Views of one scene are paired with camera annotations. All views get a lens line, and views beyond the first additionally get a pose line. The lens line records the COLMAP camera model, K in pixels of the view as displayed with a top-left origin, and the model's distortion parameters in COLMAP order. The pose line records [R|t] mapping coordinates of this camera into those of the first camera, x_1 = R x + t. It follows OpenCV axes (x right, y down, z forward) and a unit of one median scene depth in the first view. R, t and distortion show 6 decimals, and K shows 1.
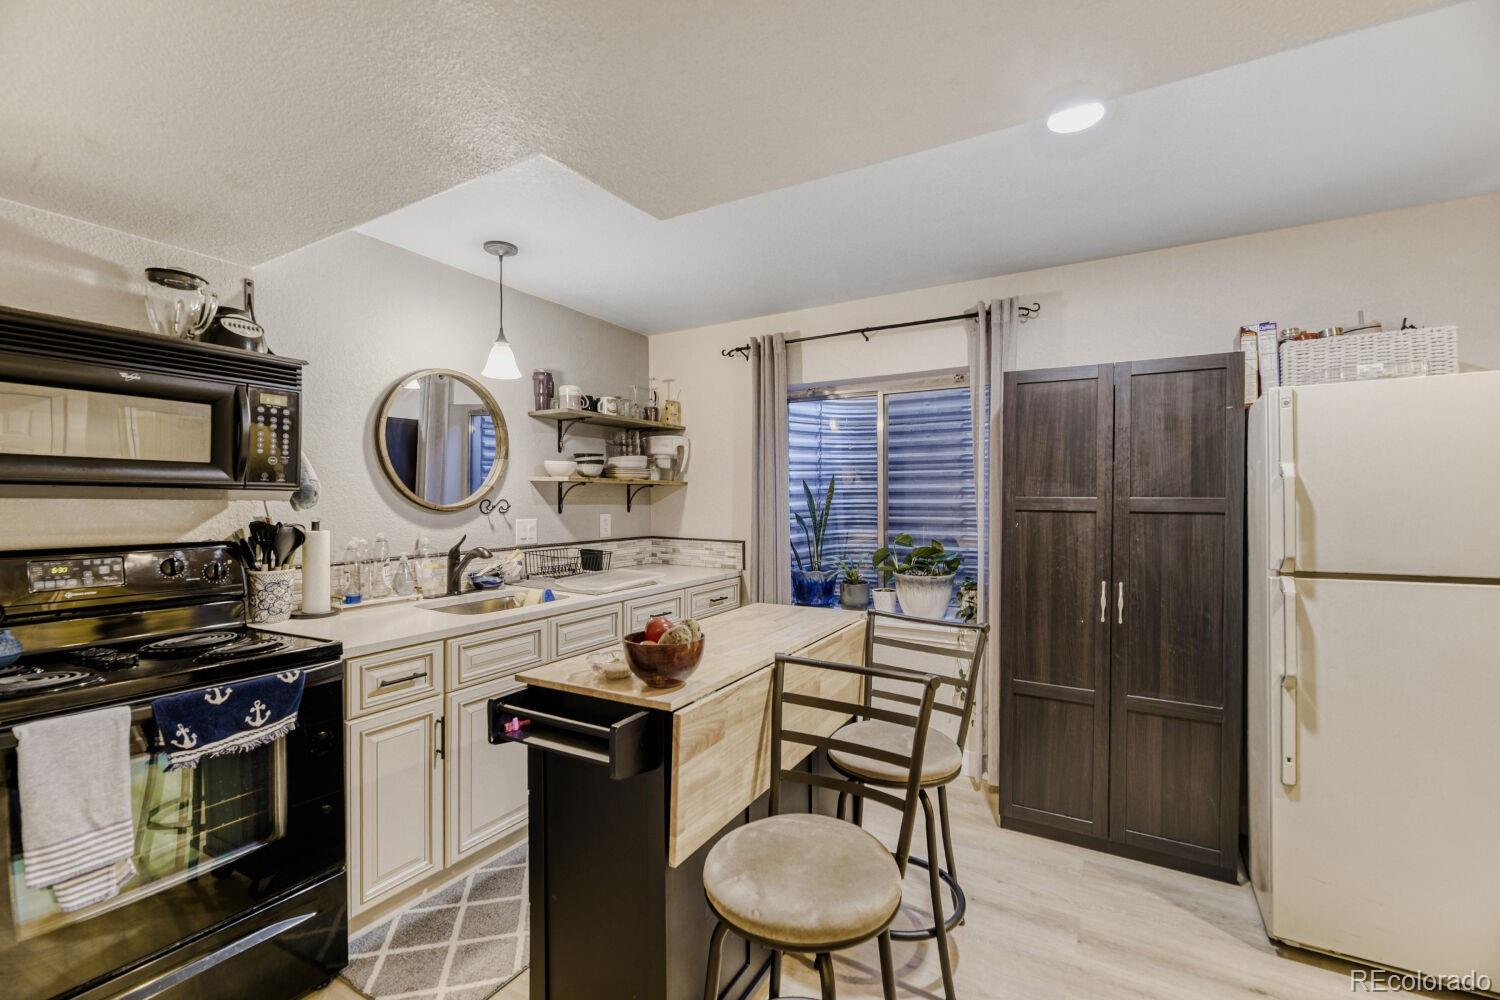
lens RADIAL K [[627.3, 0, 750.0], [0, 627.3, 500.0], [0, 0, 1]] dist [-0.009882, -0.000361]
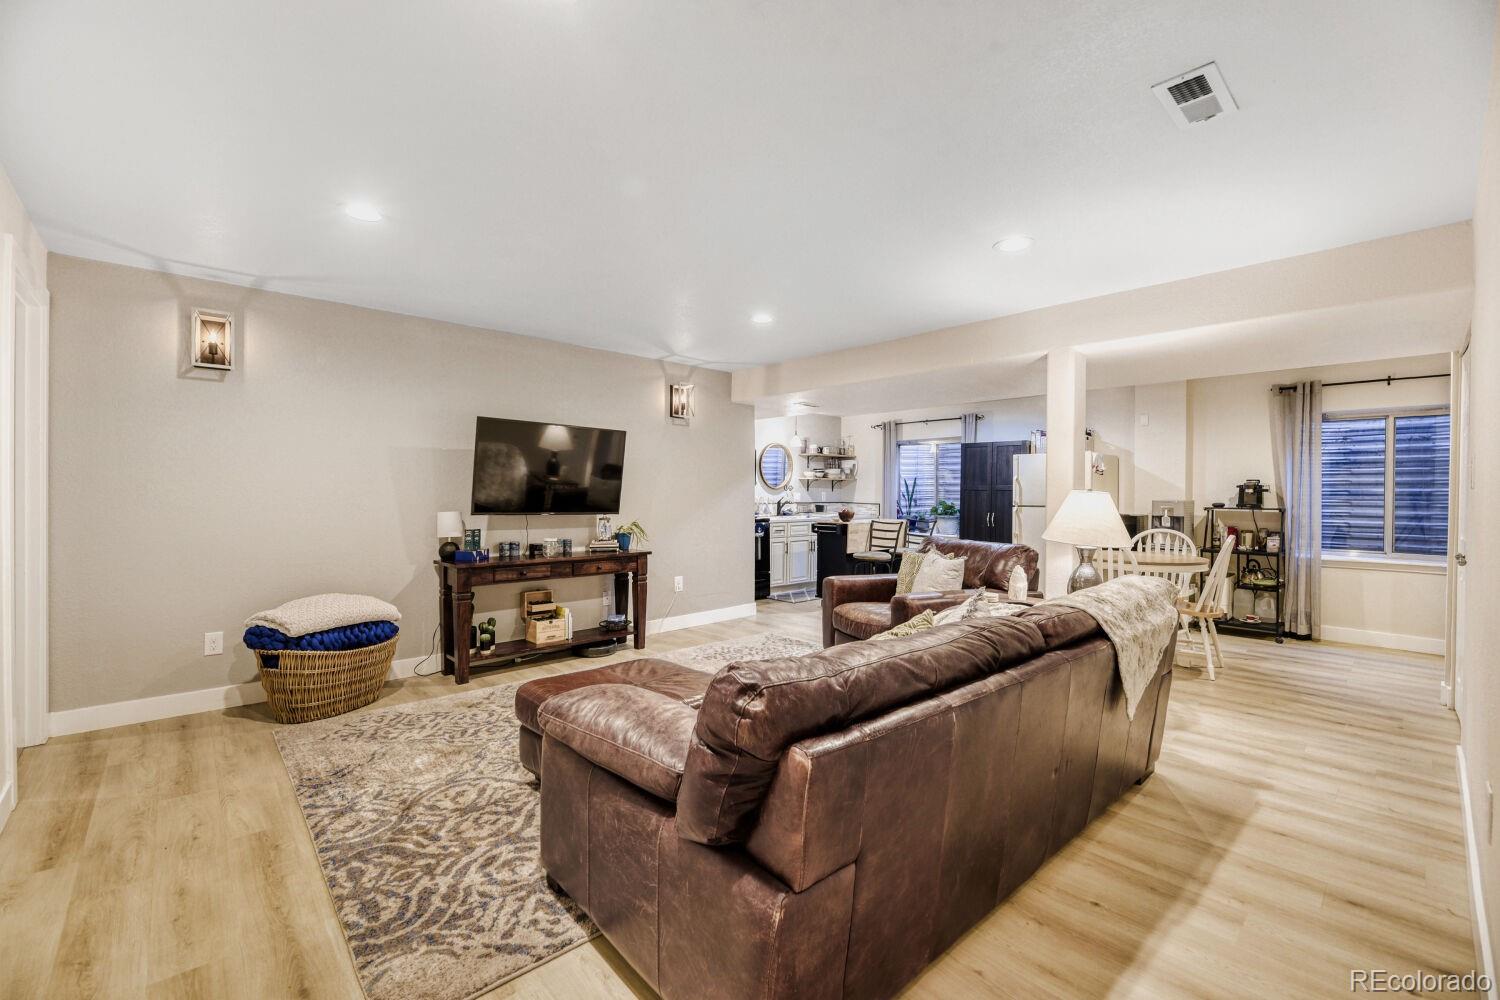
lens RADIAL K [[627.3, 0, 750.0], [0, 627.3, 500.0], [0, 0, 1]] dist [-0.009882, -0.000361]
pose [[0.957641, 0.011565, -0.287733, 0.275786], [-0.008051, 0.999878, 0.013392, 0.029549], [0.287853, -0.010508, 0.957617, -1.953307]]
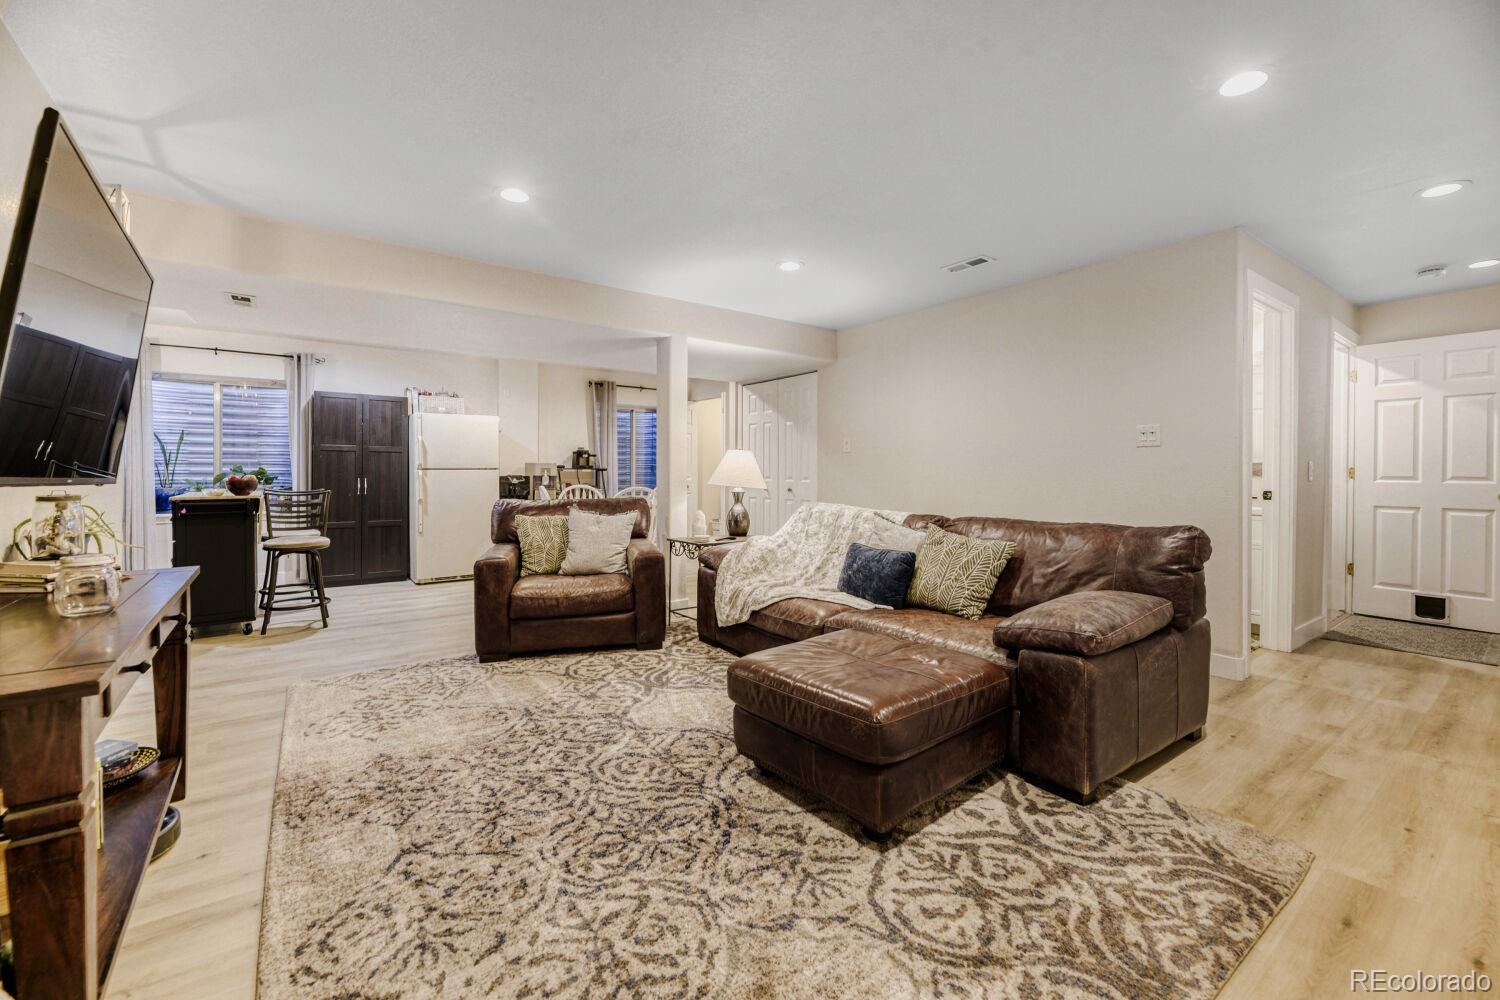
lens RADIAL K [[628.5, 0, 744.8], [0, 628.5, 480.3], [0, 0, 1]] dist [-0.002626, -0.000331]
pose [[0.383339, -0.008065, 0.923572, -1.023925], [-0.006805, 0.999910, 0.011556, 0.082559], [-0.923583, -0.010715, 0.383250, -1.231211]]
